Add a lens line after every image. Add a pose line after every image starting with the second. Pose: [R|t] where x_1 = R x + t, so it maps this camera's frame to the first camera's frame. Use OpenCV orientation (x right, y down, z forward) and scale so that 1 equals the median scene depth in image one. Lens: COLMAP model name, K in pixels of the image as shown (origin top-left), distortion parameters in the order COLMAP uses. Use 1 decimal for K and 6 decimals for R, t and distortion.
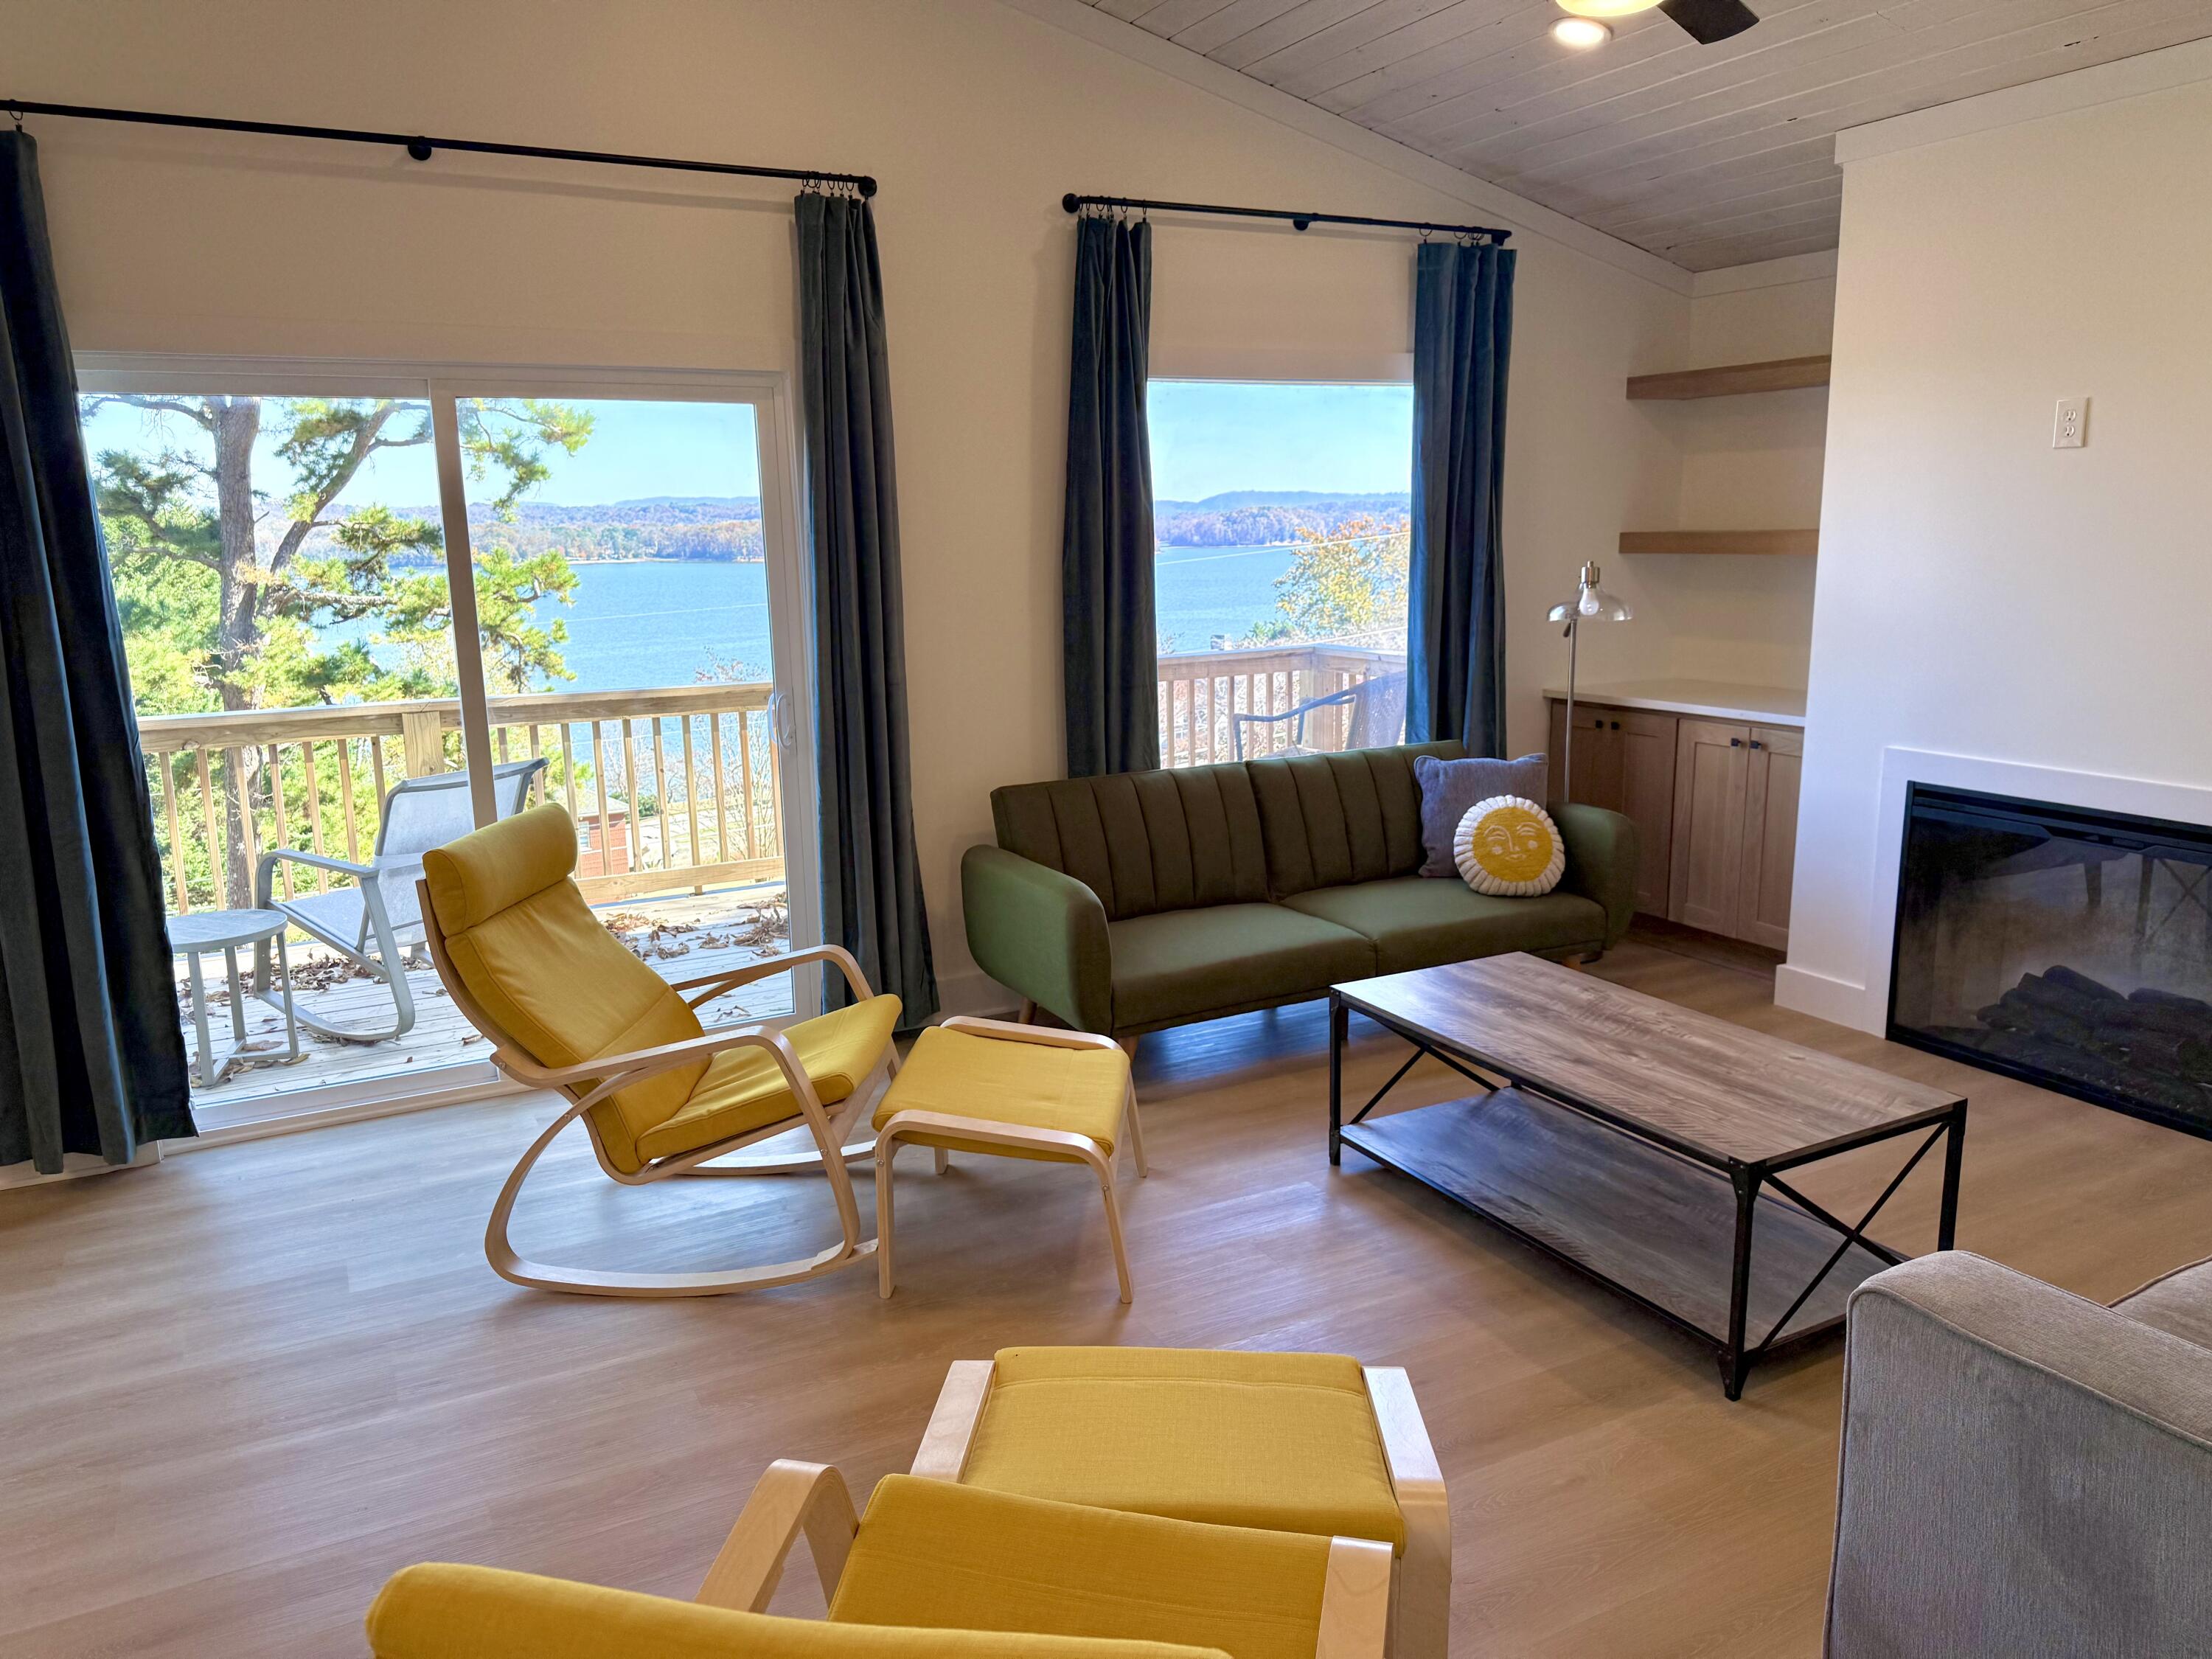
lens RADIAL K [[1555.6, 0, 1098.4], [0, 1555.6, 841.0], [0, 0, 1]] dist [0.033667, -0.033103]
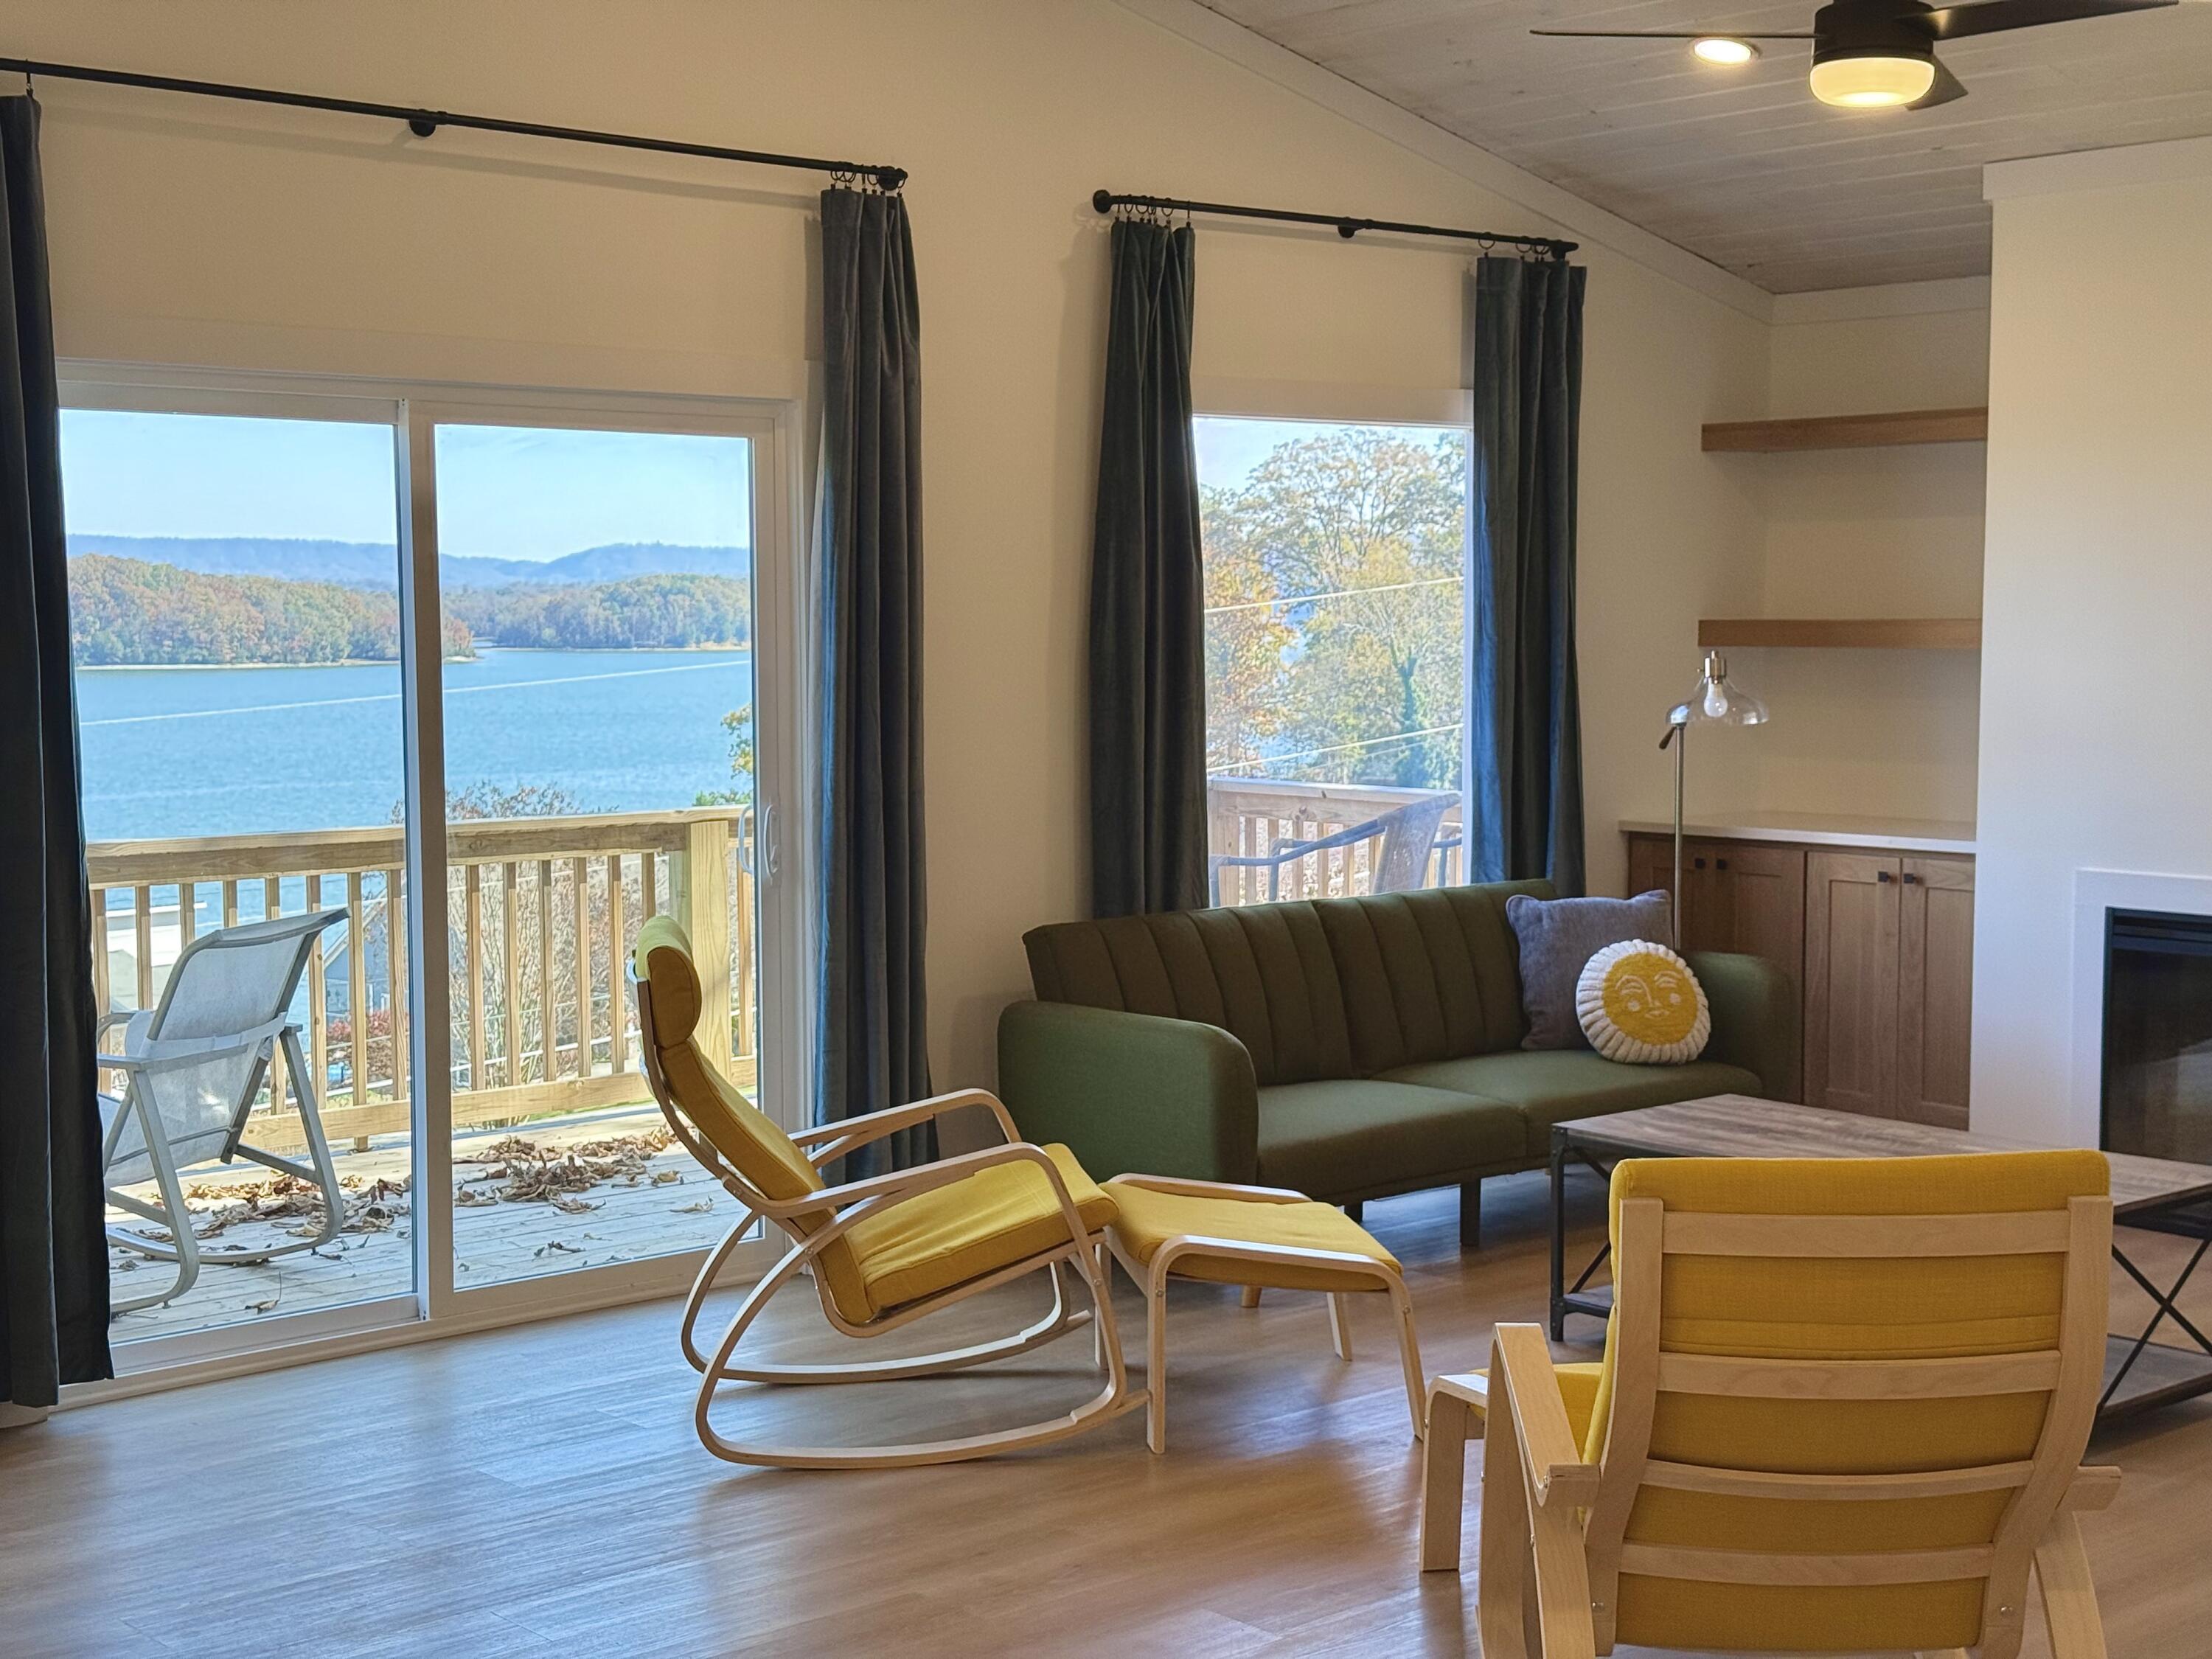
lens RADIAL K [[3092.1, 0, 1110.2], [0, 3092.1, 830.5], [0, 0, 1]] dist [0.120324, 0.000000]
pose [[0.971039, -0.000657, 0.238921, -0.380451], [0.031456, 0.991643, -0.125115, 0.106273], [-0.236842, 0.129007, 0.962945, -0.473109]]
